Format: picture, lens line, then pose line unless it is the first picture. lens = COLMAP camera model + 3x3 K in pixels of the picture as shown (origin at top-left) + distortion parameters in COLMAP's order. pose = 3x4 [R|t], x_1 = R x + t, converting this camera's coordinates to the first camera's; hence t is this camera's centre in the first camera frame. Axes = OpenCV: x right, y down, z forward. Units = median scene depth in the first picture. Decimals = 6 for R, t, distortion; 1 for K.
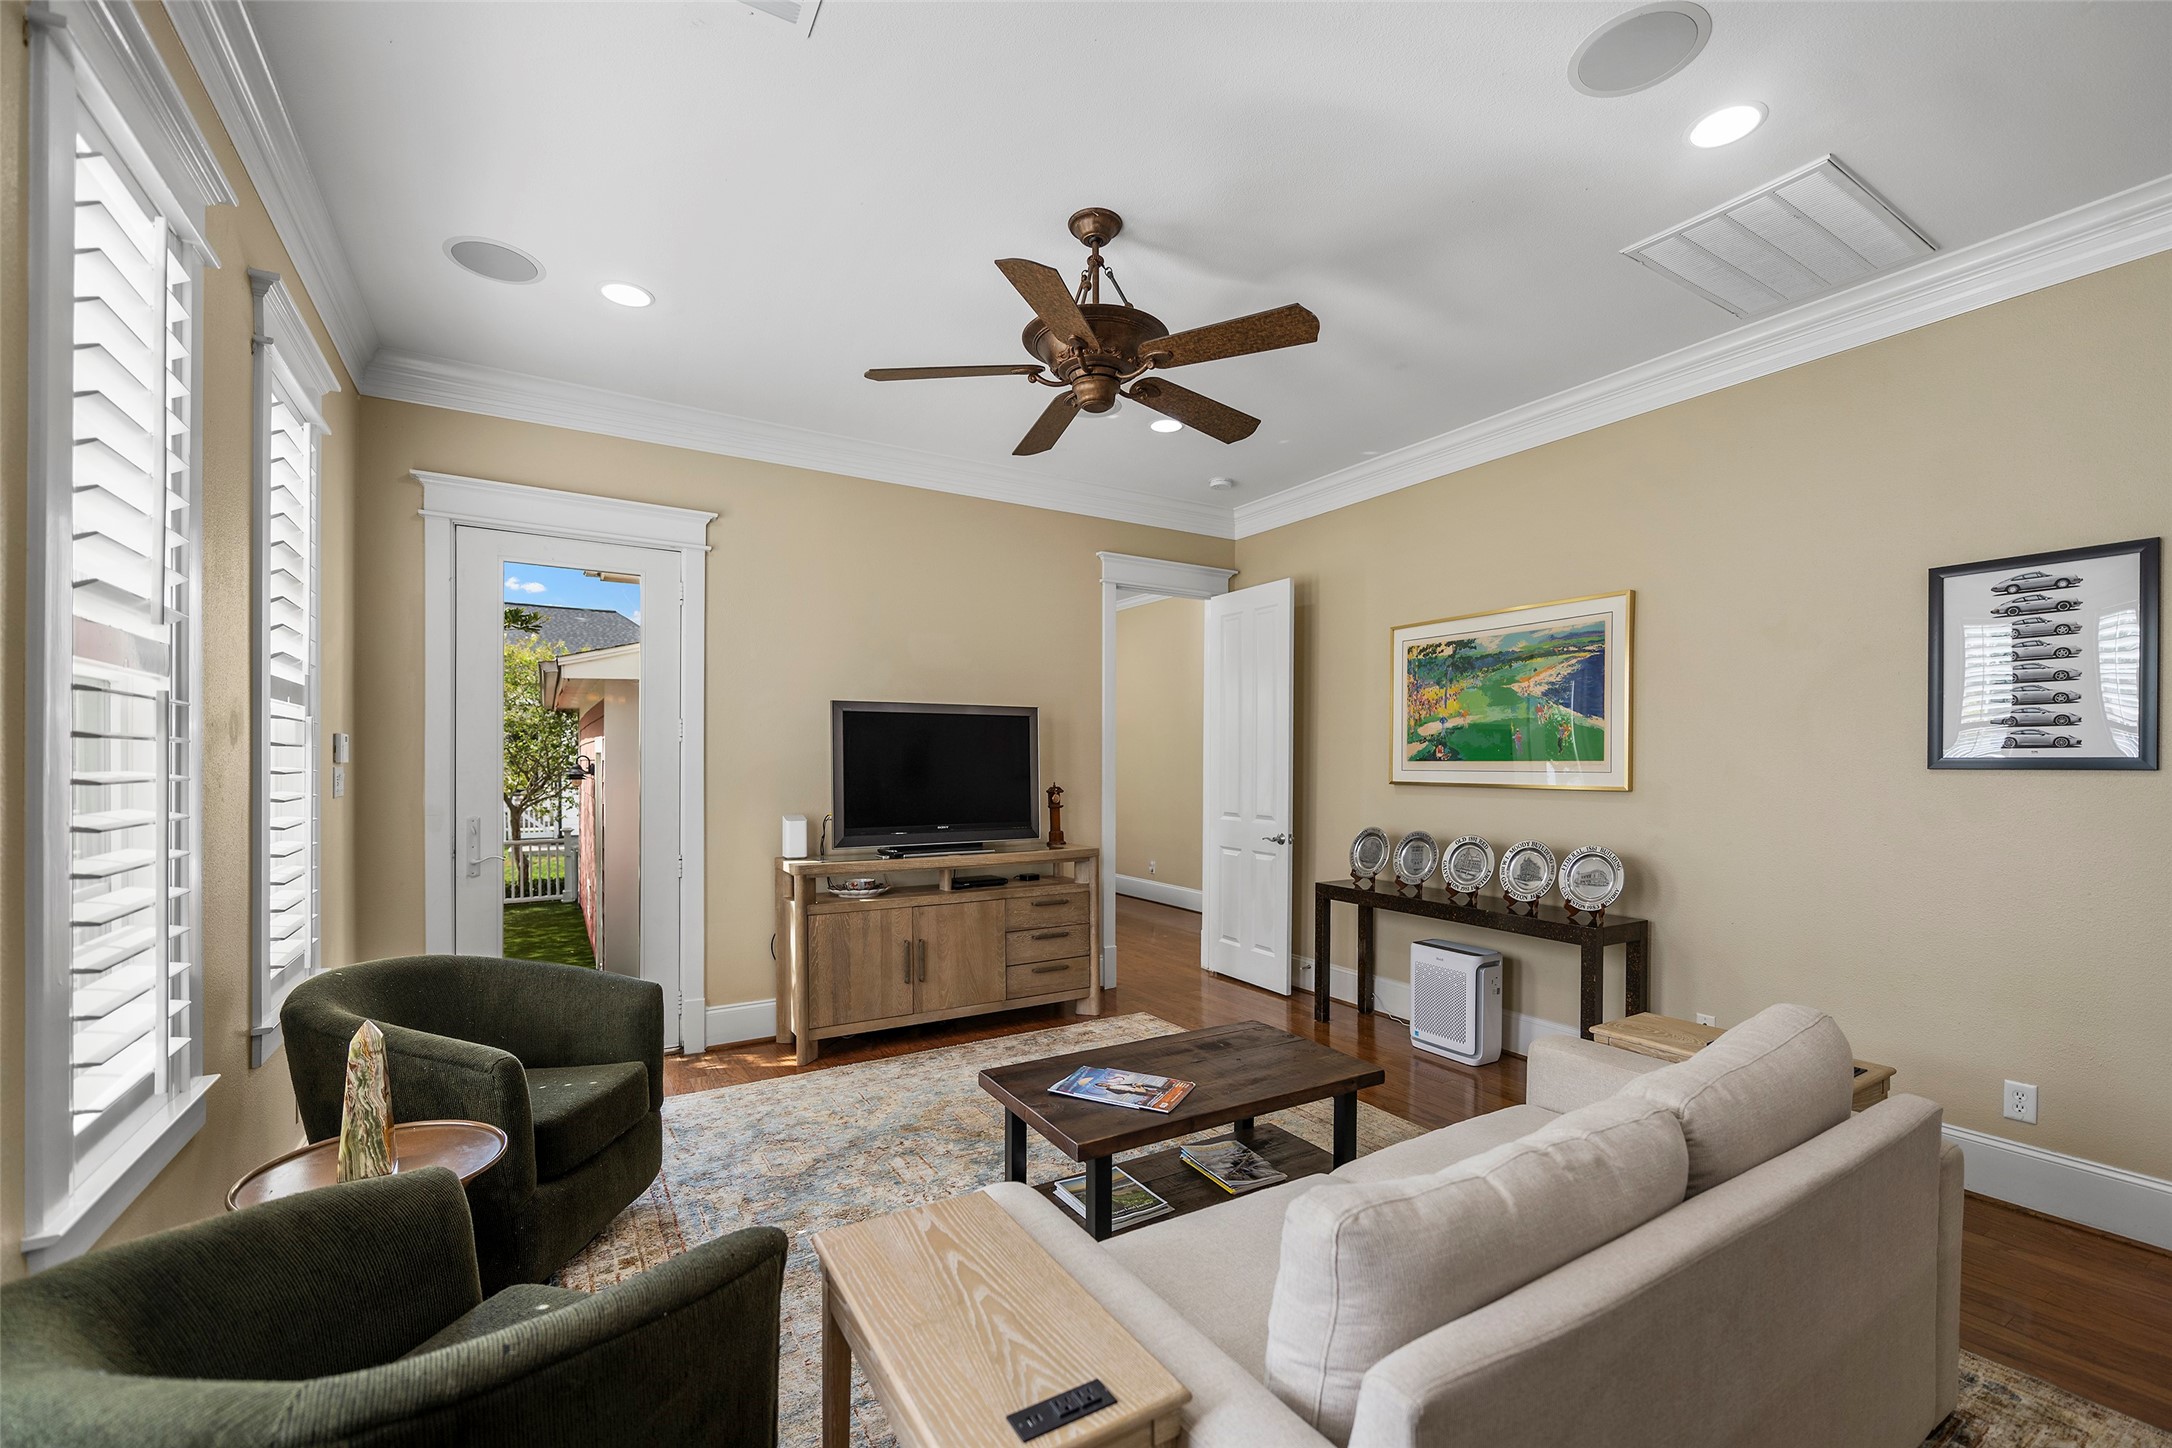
lens RADIAL K [[918.2, 0, 1107.8], [0, 918.2, 773.2], [0, 0, 1]] dist [-0.022433, -0.000113]
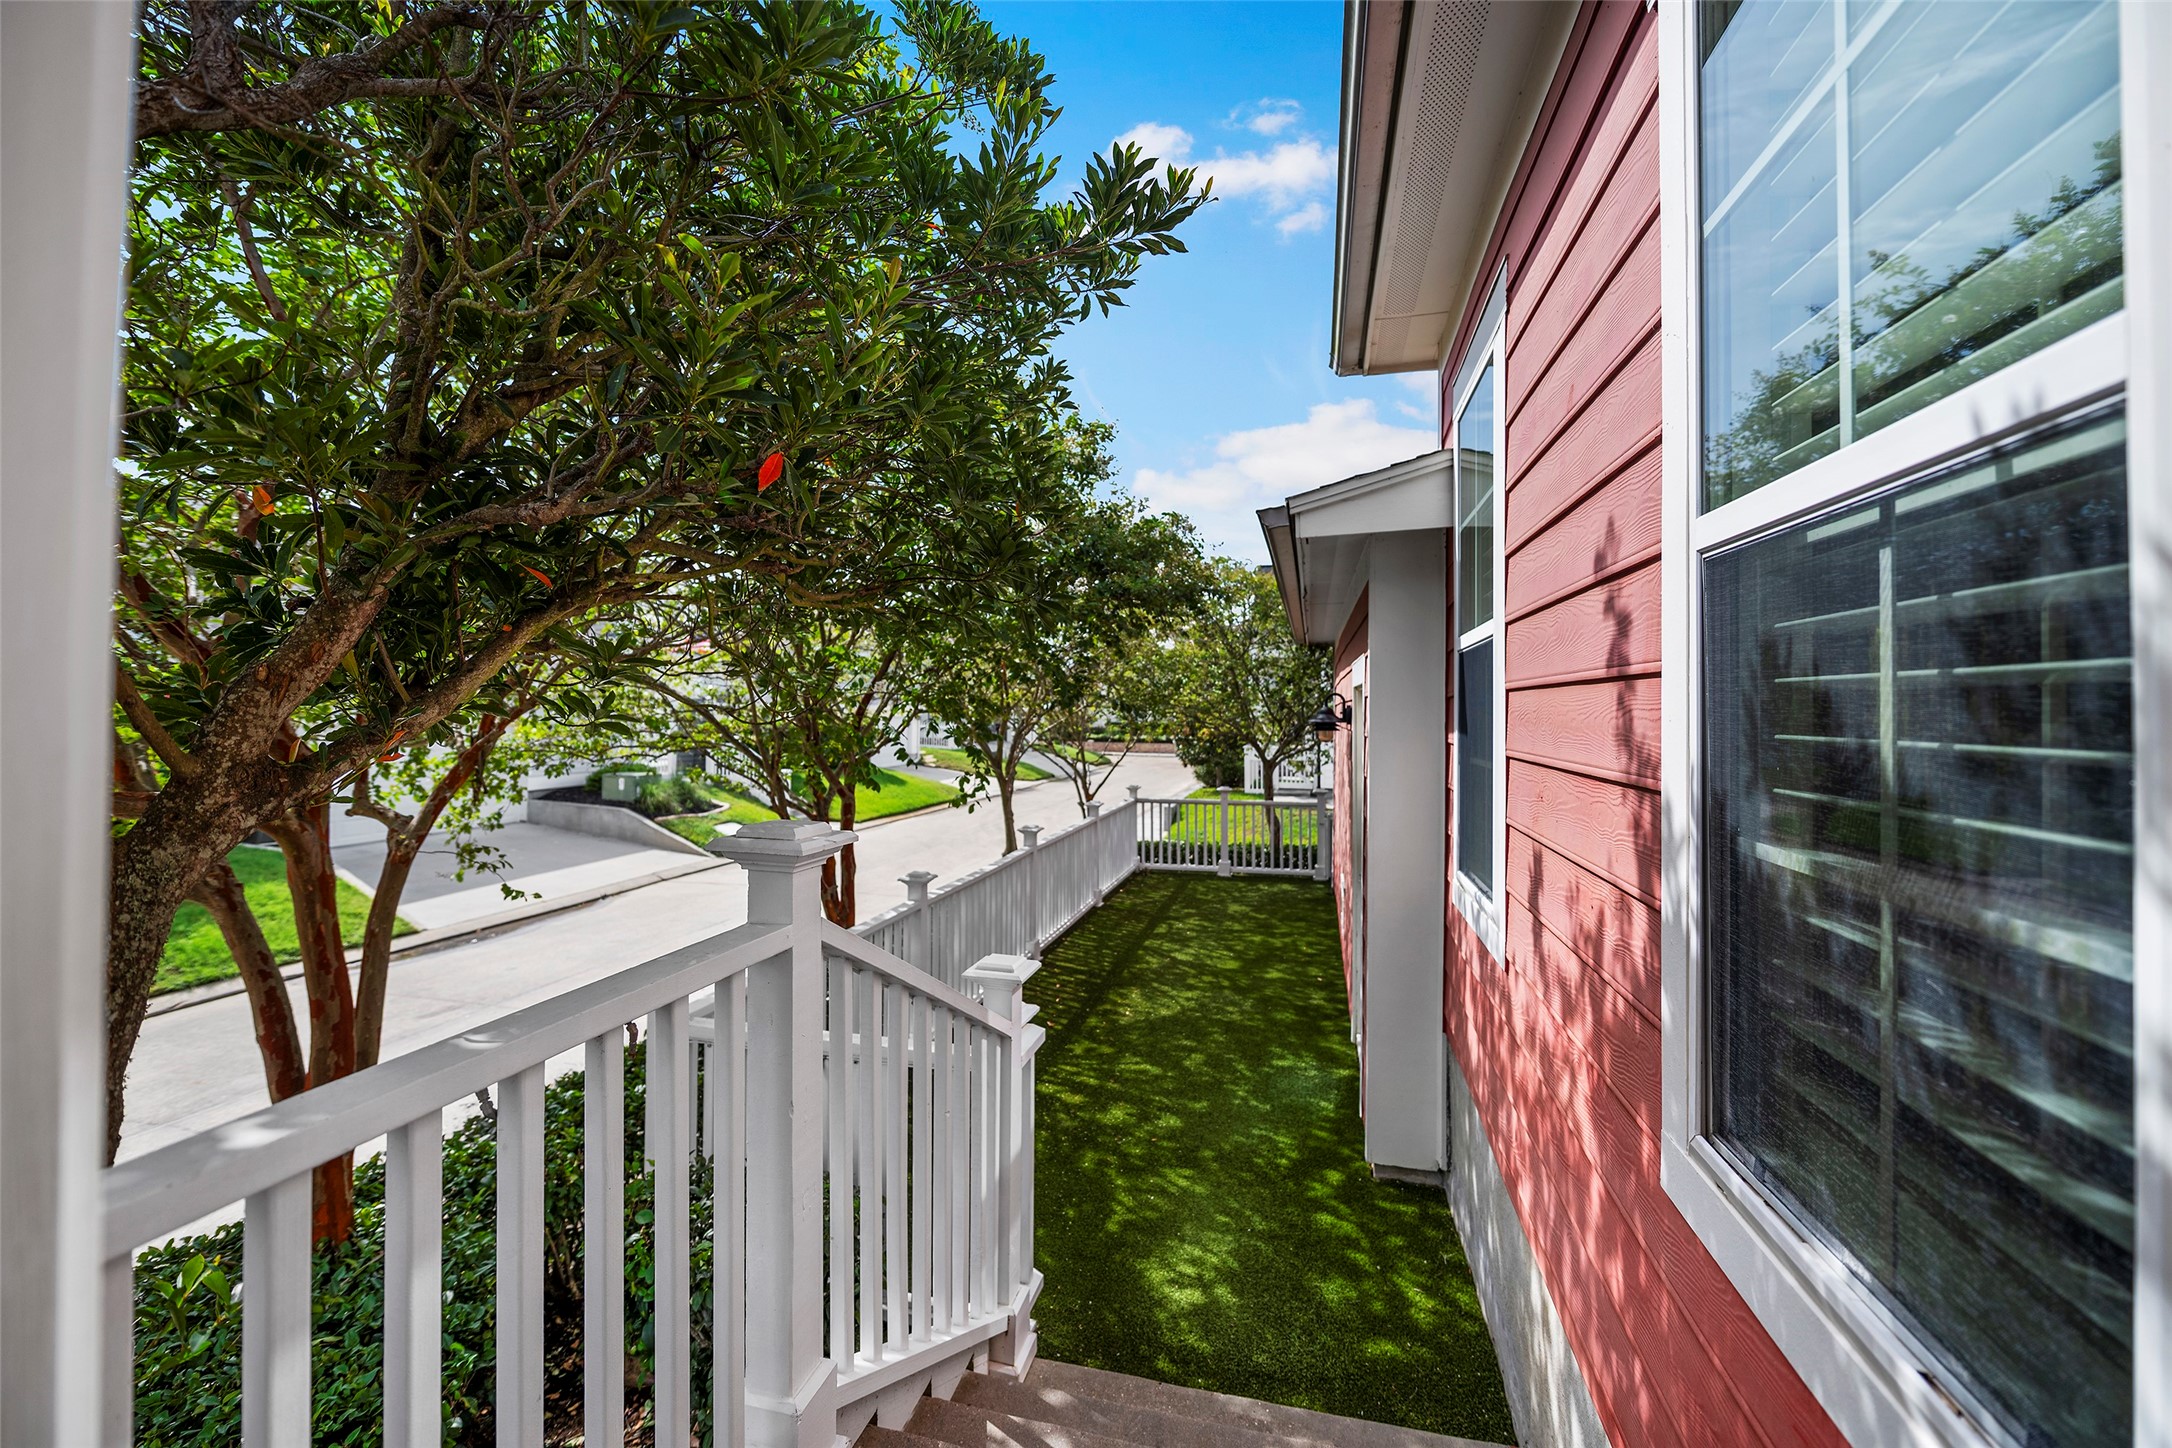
lens RADIAL K [[887.1, 0, 1081.9], [0, 887.1, 727.0], [0, 0, 1]] dist [-0.002808, -0.000197]
pose [[0.692264, 0.004832, -0.721628, -0.159574], [-0.005008, 0.999986, 0.001891, 0.002407], [0.721627, 0.002305, 0.692278, 0.281889]]
